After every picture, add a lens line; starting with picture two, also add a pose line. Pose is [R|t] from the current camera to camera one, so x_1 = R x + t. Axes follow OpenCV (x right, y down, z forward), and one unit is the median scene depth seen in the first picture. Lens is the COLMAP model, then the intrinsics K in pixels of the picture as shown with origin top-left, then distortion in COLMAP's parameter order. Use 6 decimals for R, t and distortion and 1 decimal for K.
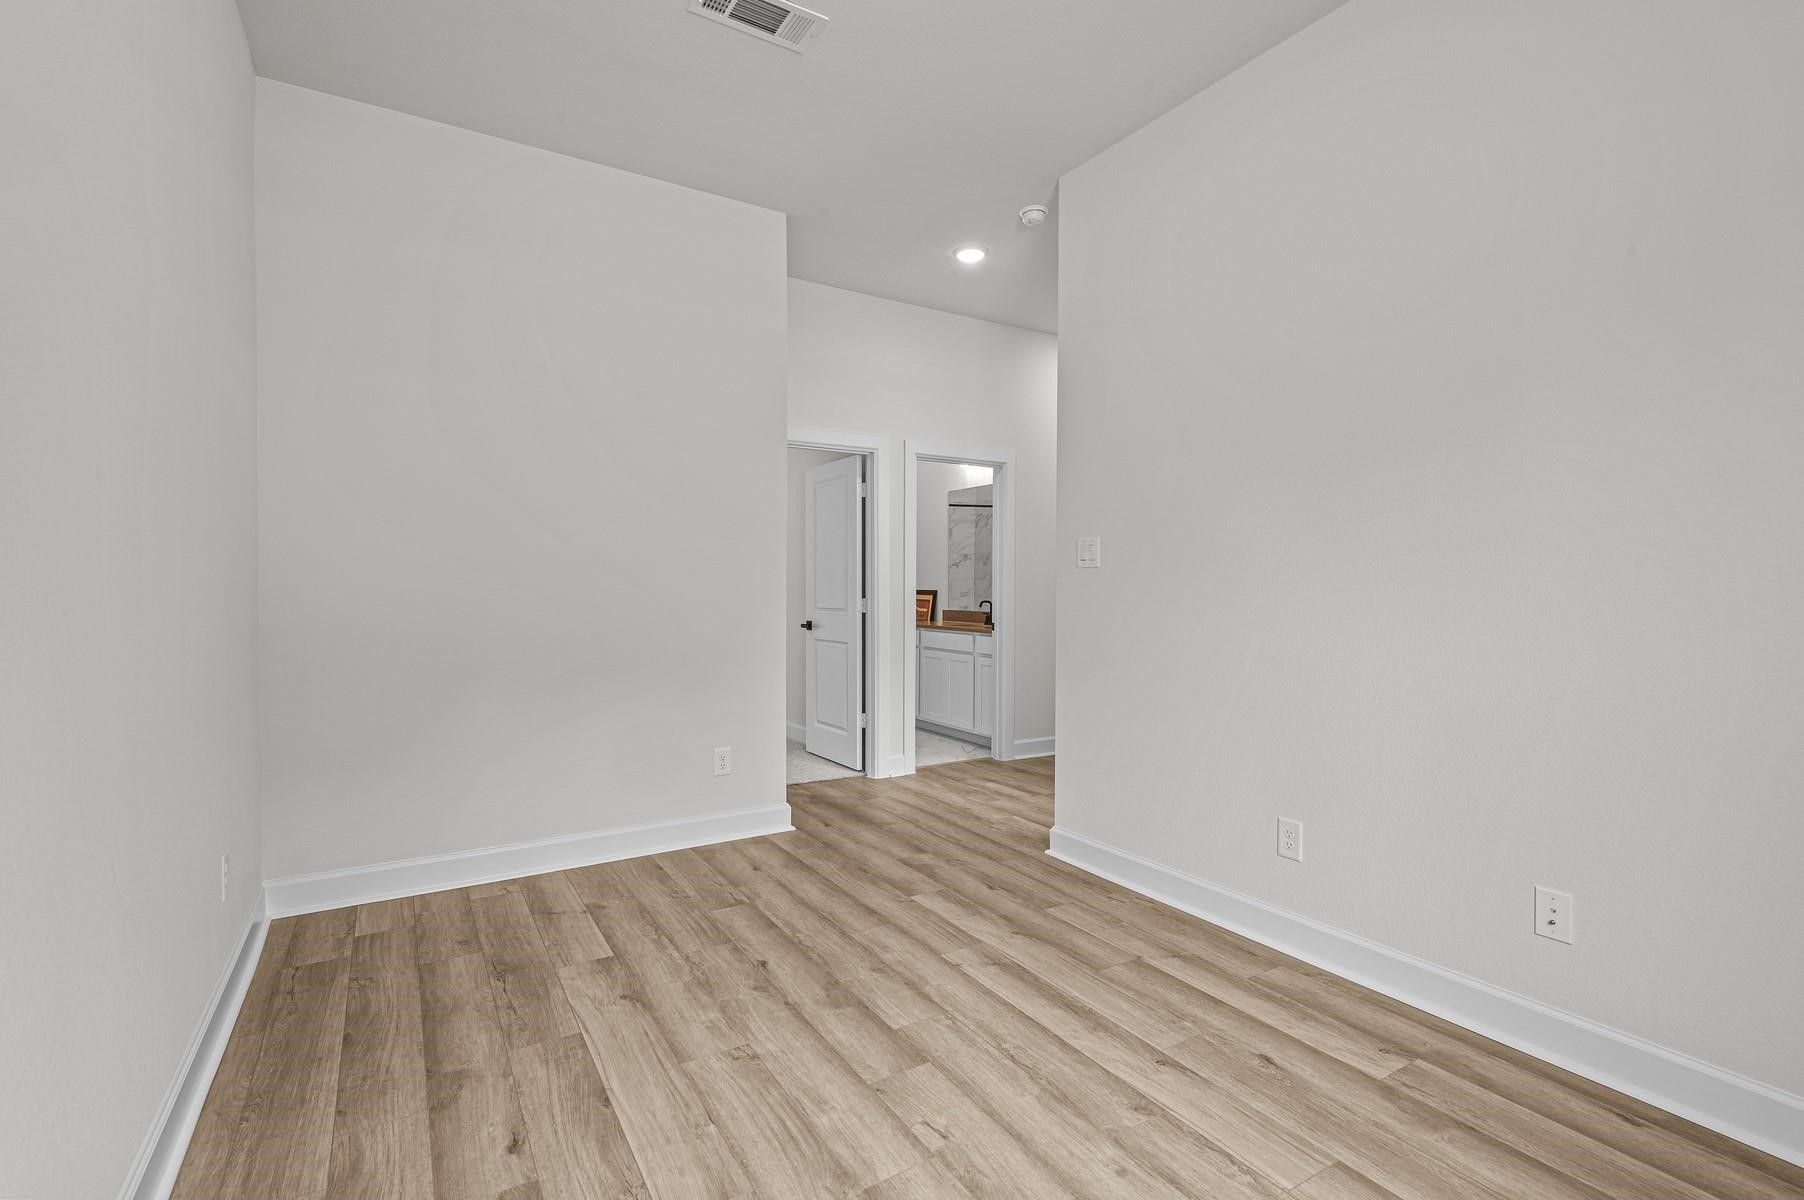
lens RADIAL K [[826.7, 0, 903.8], [0, 826.7, 594.3], [0, 0, 1]] dist [0.003245, 0.000141]
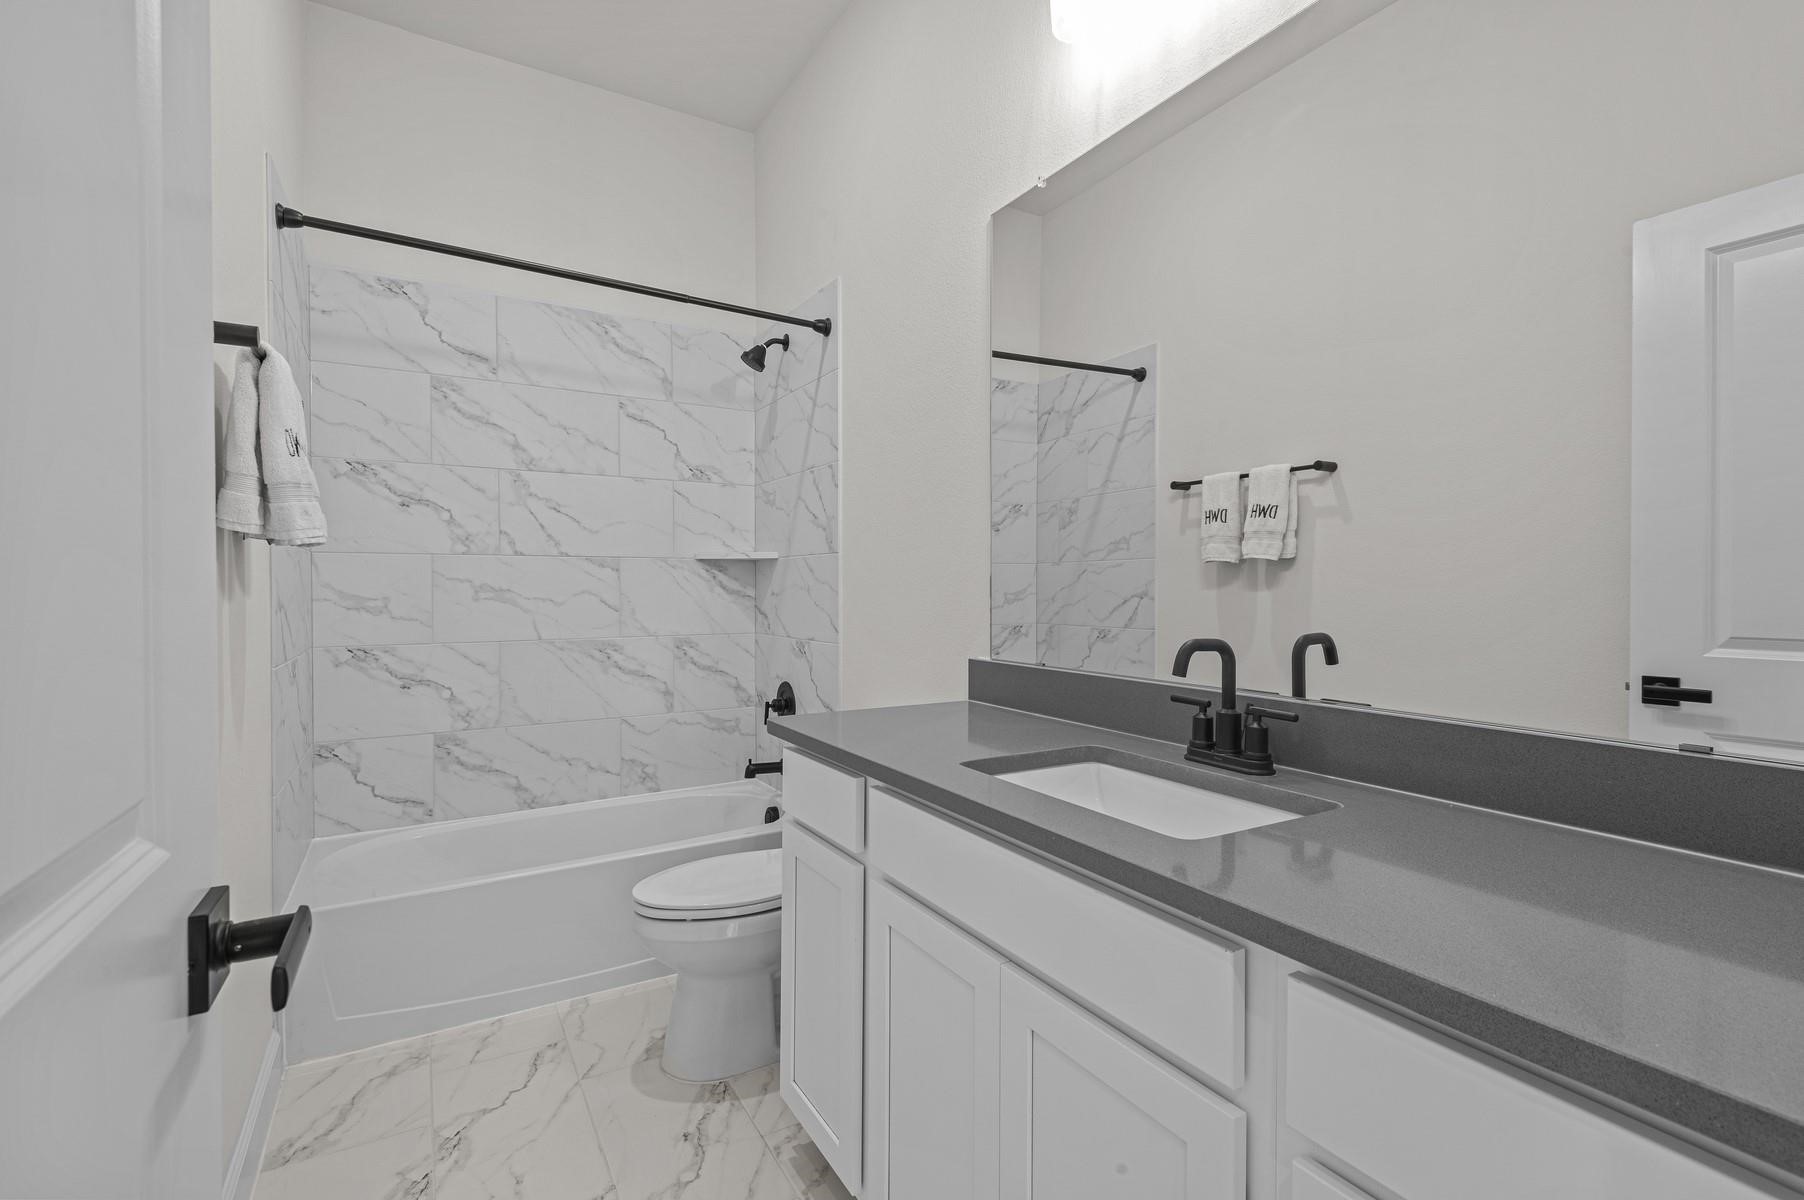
lens RADIAL K [[826.7, 0, 902.0], [0, 826.7, 597.0], [0, 0, 1]] dist [0.003245, 0.000141]
pose [[0.999839, 0.006025, -0.016917, 0.023719], [-0.006023, 0.999982, 0.000116, -0.000047], [0.016917, -0.000014, 0.999857, 0.575842]]
